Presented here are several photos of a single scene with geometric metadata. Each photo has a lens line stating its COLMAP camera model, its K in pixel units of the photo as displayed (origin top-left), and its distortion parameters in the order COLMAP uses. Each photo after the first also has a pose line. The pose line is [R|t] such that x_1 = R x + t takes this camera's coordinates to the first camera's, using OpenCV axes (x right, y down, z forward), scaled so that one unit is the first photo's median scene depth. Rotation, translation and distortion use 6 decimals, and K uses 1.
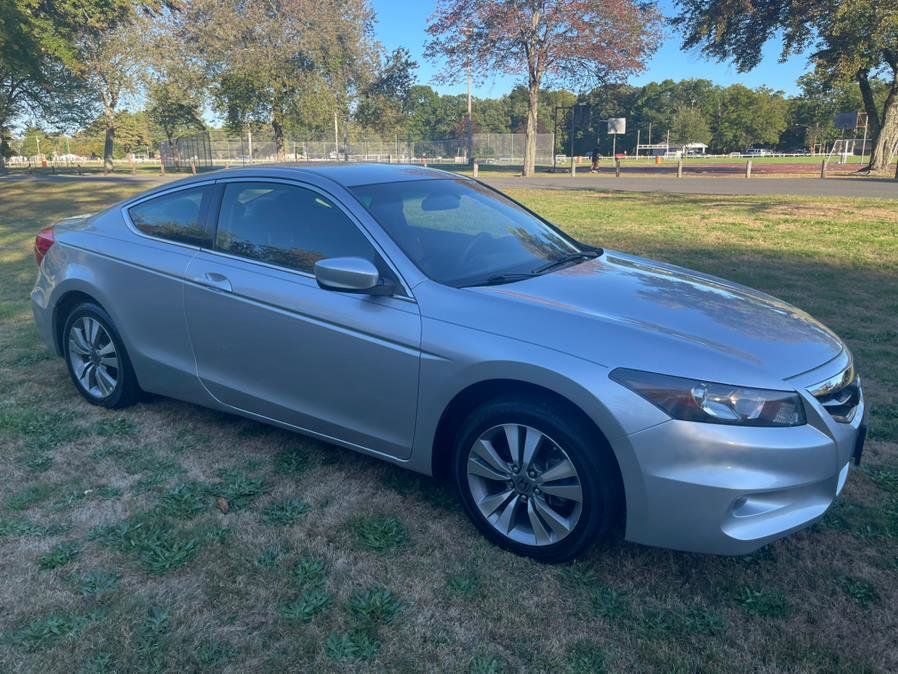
lens RADIAL K [[683.1, 0, 447.8], [0, 683.1, 332.9], [0, 0, 1]] dist [0.073073, -0.091903]
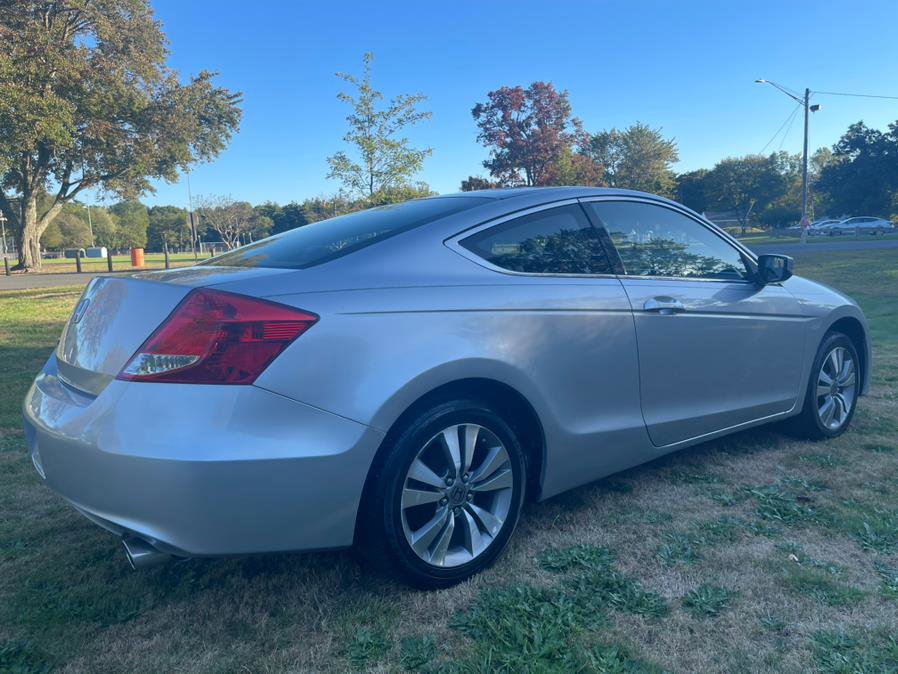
lens RADIAL K [[685.3, 0, 449.7], [0, 685.3, 334.3], [0, 0, 1]] dist [0.074434, -0.113958]
pose [[0.321622, -0.127757, 0.938210, -0.117124], [0.265900, 0.963170, 0.040005, -0.013473], [-0.908766, 0.236604, 0.343747, 0.087372]]
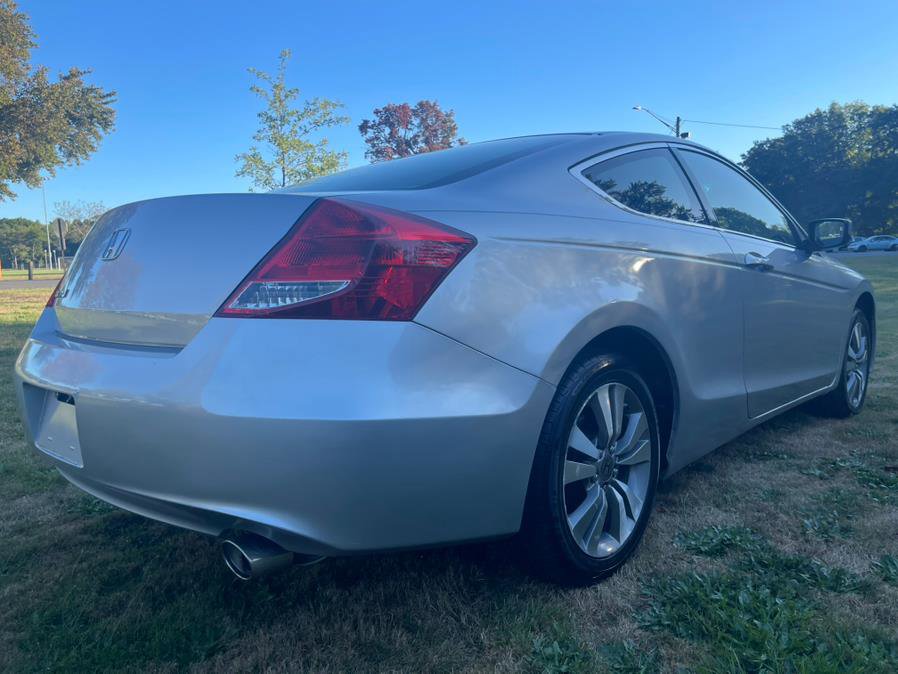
lens RADIAL K [[683.1, 0, 449.0], [0, 683.1, 337.0], [0, 0, 1]] dist [0.087430, -0.128600]
pose [[0.154167, -0.107553, 0.982174, -0.111321], [0.268772, 0.961137, 0.063062, -0.012660], [-0.950786, 0.254259, 0.177083, 0.112337]]
